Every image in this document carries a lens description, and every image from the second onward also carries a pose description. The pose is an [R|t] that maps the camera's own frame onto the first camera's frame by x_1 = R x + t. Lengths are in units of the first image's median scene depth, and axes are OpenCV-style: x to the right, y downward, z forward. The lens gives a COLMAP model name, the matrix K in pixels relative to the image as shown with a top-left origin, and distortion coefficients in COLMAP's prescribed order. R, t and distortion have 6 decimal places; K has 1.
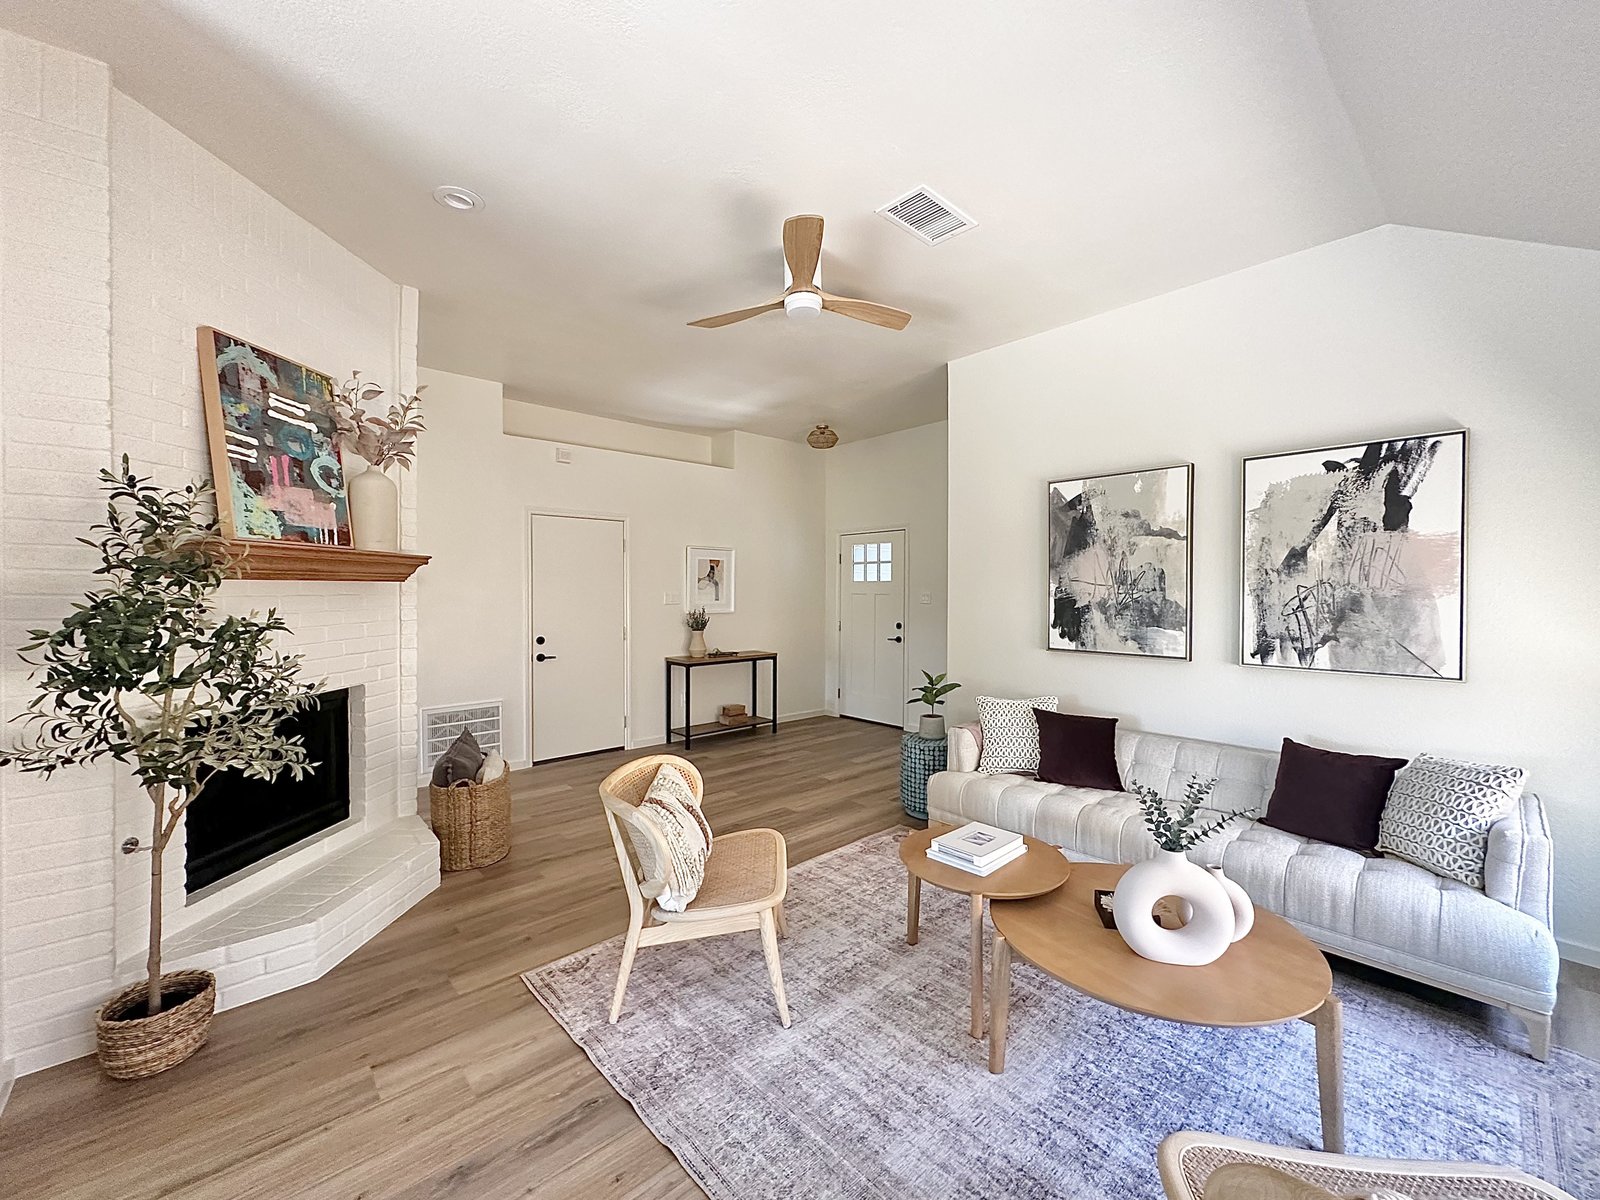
lens RADIAL K [[645.2, 0, 793.9], [0, 645.2, 594.6], [0, 0, 1]] dist [-0.000370, -0.000100]
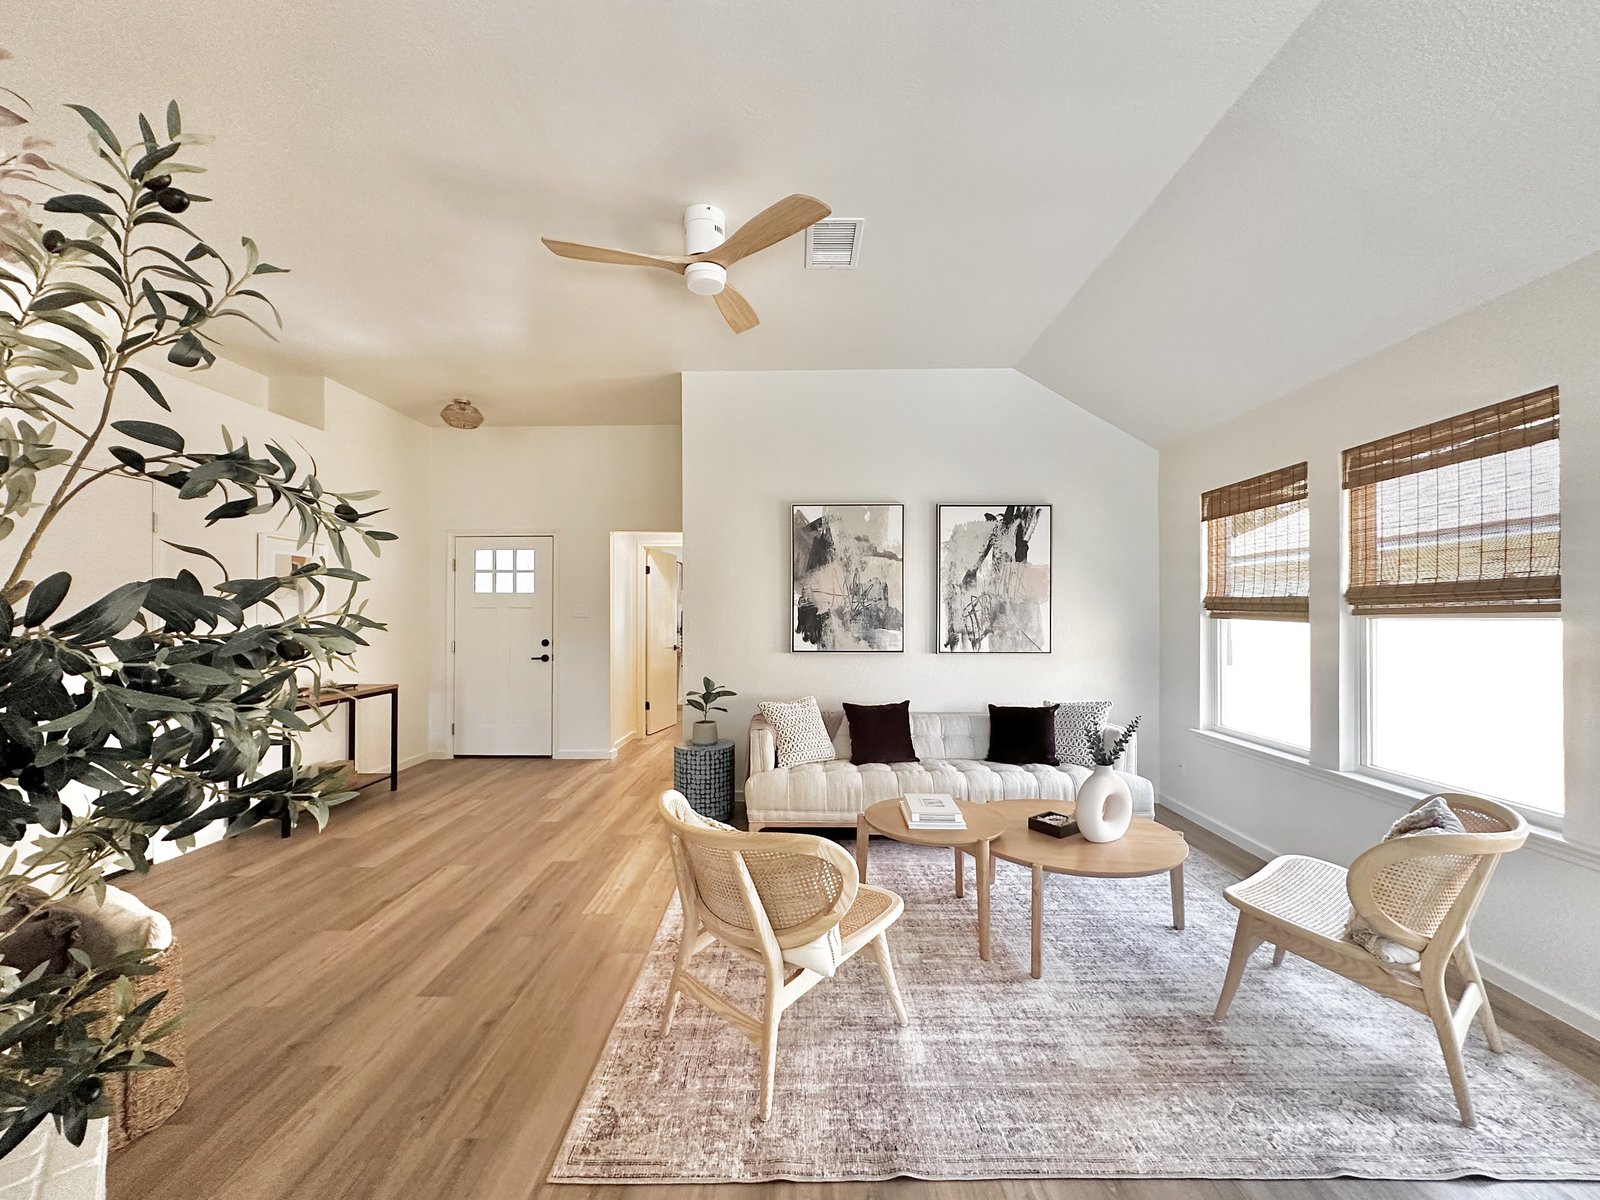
lens RADIAL K [[645.2, 0, 796.8], [0, 645.2, 608.1], [0, 0, 1]] dist [-0.000370, -0.000100]
pose [[0.680791, 0.001682, 0.732476, -0.484580], [0.006754, 0.999940, -0.008574, 0.019946], [-0.732447, 0.010784, 0.680739, 0.254016]]
